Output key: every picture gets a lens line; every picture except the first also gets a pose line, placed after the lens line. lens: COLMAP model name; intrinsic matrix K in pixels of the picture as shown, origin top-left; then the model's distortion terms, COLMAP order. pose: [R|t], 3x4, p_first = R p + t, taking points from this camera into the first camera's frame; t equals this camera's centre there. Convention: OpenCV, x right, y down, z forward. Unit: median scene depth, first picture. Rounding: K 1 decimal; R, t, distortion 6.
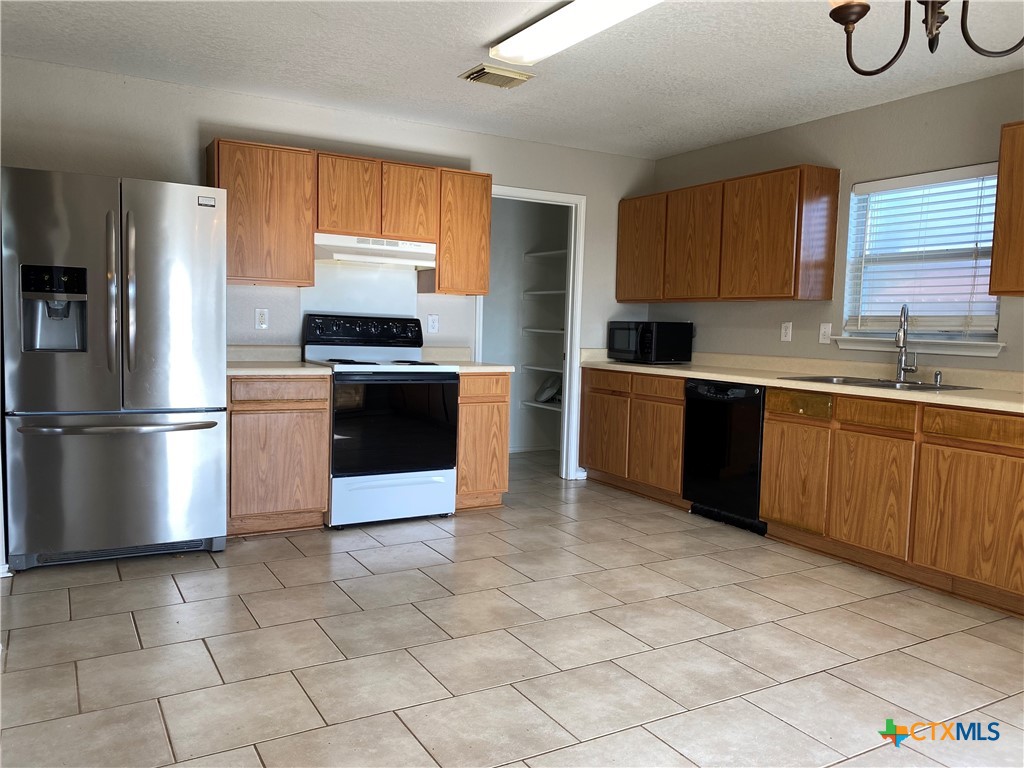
lens RADIAL K [[788.9, 0, 497.9], [0, 788.9, 383.7], [0, 0, 1]] dist [0.094904, -0.191576]
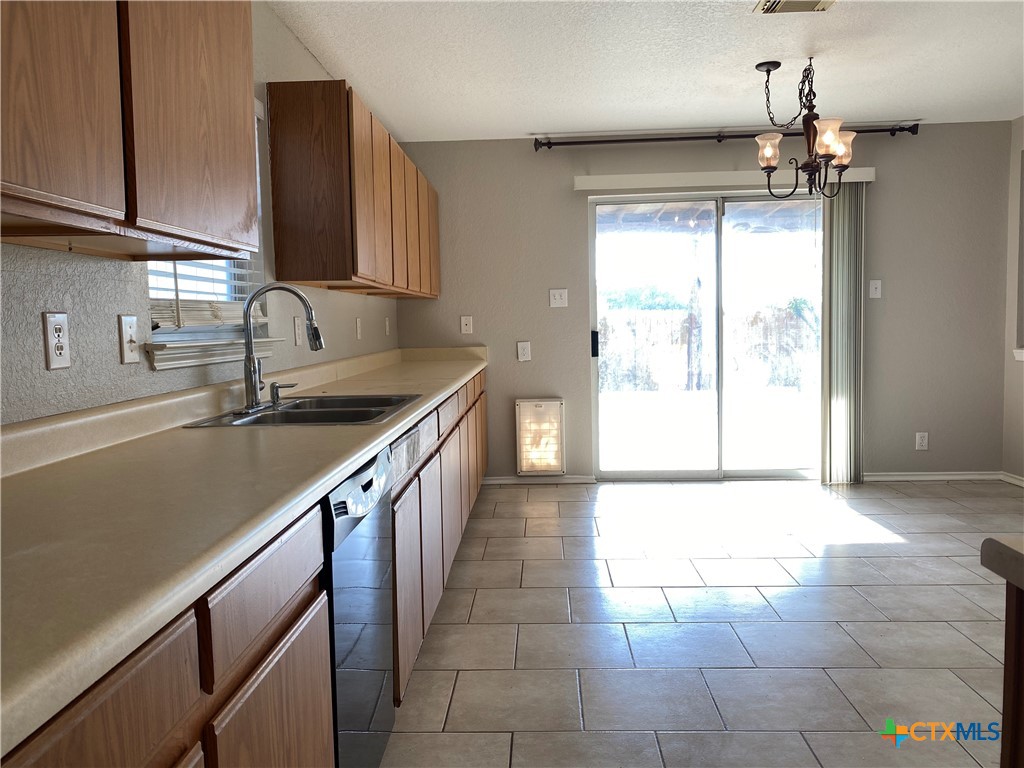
lens RADIAL K [[779.8, 0, 508.6], [0, 779.8, 378.4], [0, 0, 1]] dist [0.004839, -0.002456]
pose [[-0.848882, -0.042726, 0.526853, 0.022871], [0.045130, 0.987230, 0.152776, -0.100147], [-0.526652, 0.153465, -0.836114, 1.288299]]
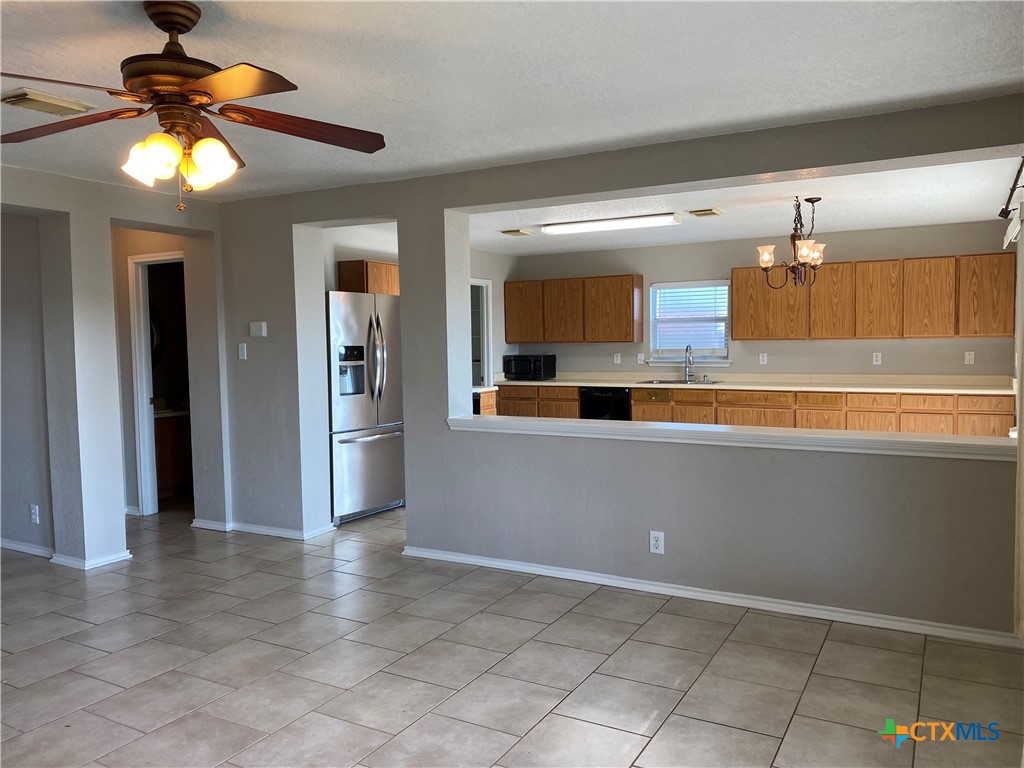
lens RADIAL K [[776.2, 0, 514.4], [0, 776.2, 377.0], [0, 0, 1]] dist [0.090947, -0.167835]
pose [[0.857229, -0.063410, 0.511016, -0.861348], [0.076855, 0.997029, -0.005207, -0.034222], [-0.509167, 0.043738, 0.859555, -0.487350]]
